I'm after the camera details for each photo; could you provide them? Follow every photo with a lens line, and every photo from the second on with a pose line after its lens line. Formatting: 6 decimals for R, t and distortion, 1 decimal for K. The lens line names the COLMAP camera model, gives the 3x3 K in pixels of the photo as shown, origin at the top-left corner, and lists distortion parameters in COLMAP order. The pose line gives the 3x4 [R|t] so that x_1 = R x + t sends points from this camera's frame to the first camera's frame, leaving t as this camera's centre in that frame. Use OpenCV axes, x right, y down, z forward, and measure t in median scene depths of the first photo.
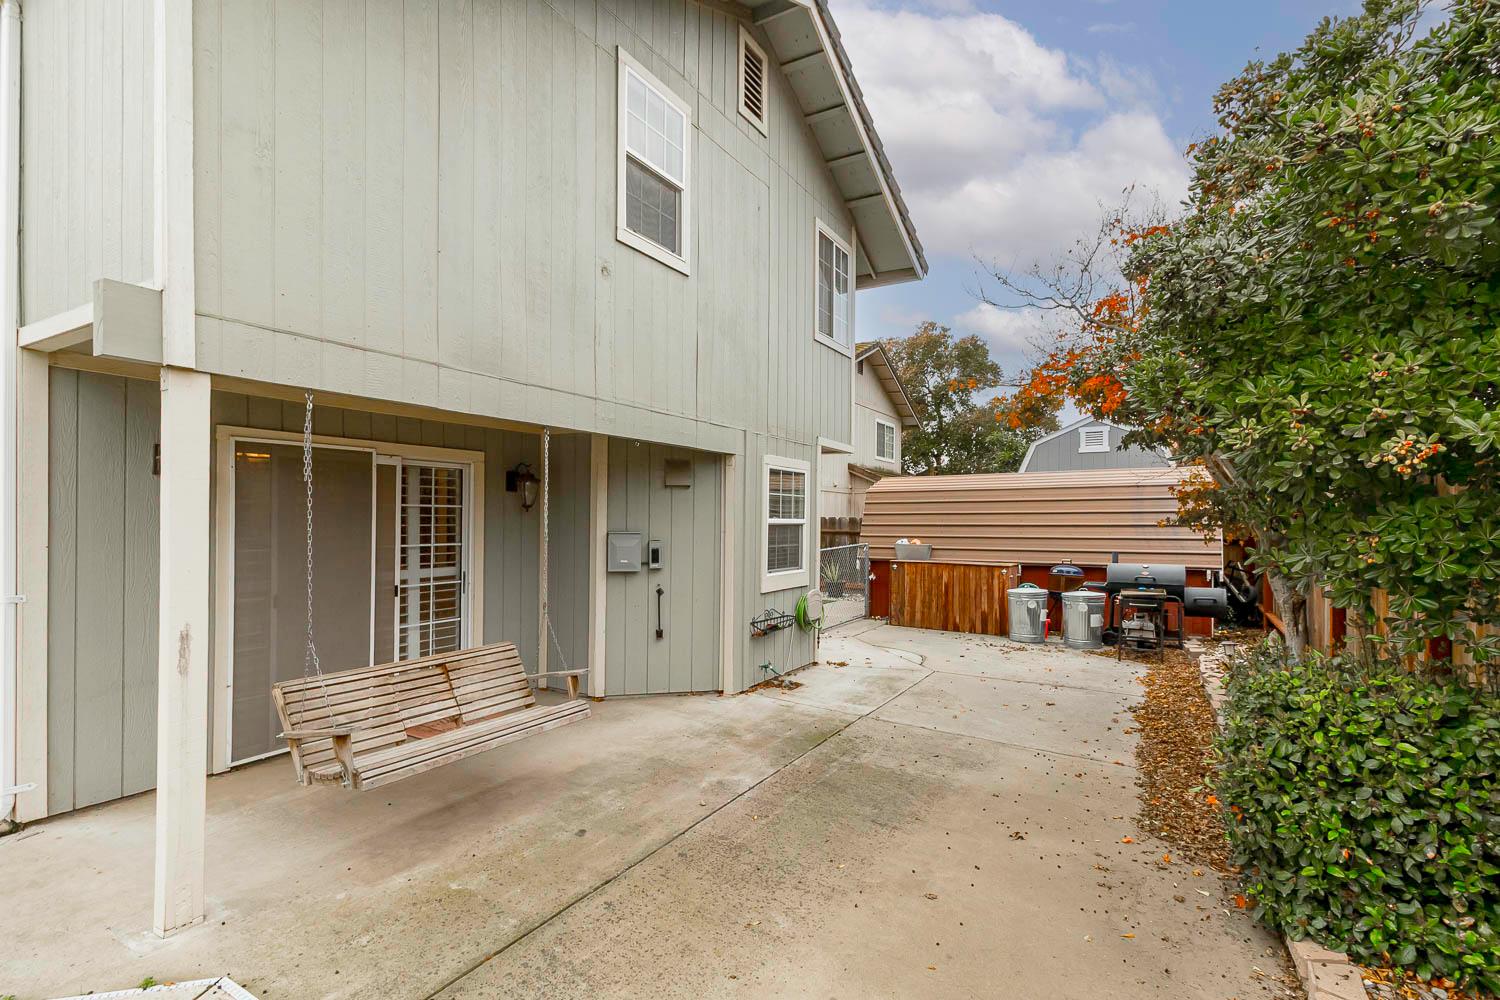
lens RADIAL K [[716.8, 0, 750.7], [0, 716.8, 534.3], [0, 0, 1]] dist [-0.000912, 0.000063]
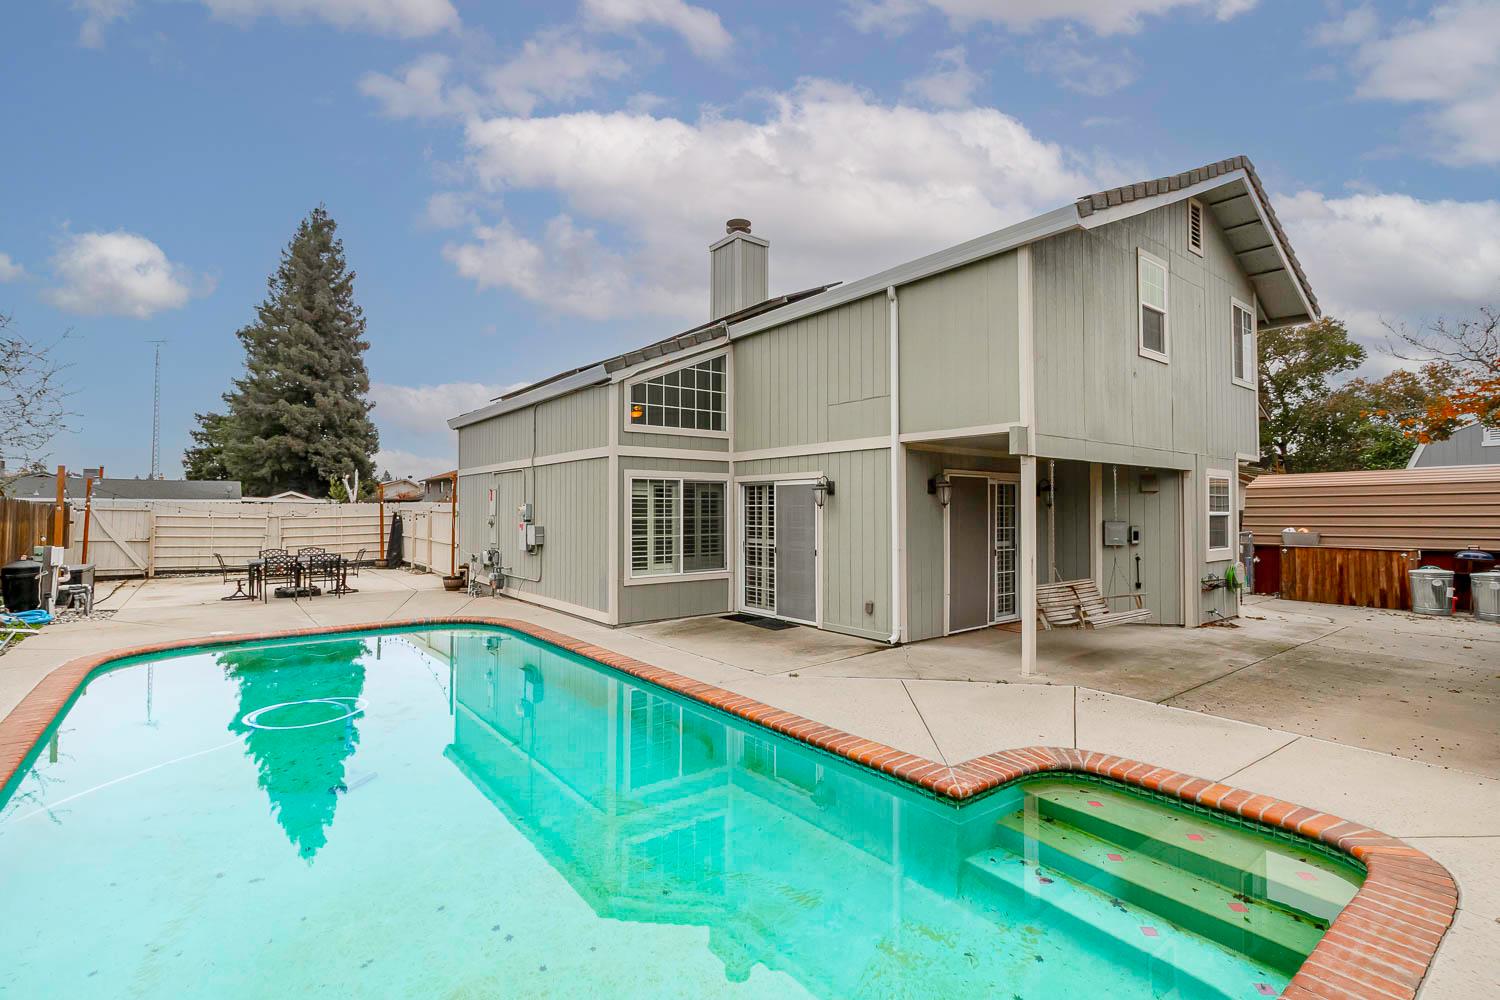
lens RADIAL K [[689.1, 0, 750.0], [0, 689.1, 500.0], [0, 0, 1]] dist [0.001229, 0.000289]
pose [[0.928168, -0.010916, -0.372001, -0.235041], [-0.003055, 0.999313, -0.036947, 0.006585], [0.372149, 0.035430, 0.927497, -0.484227]]
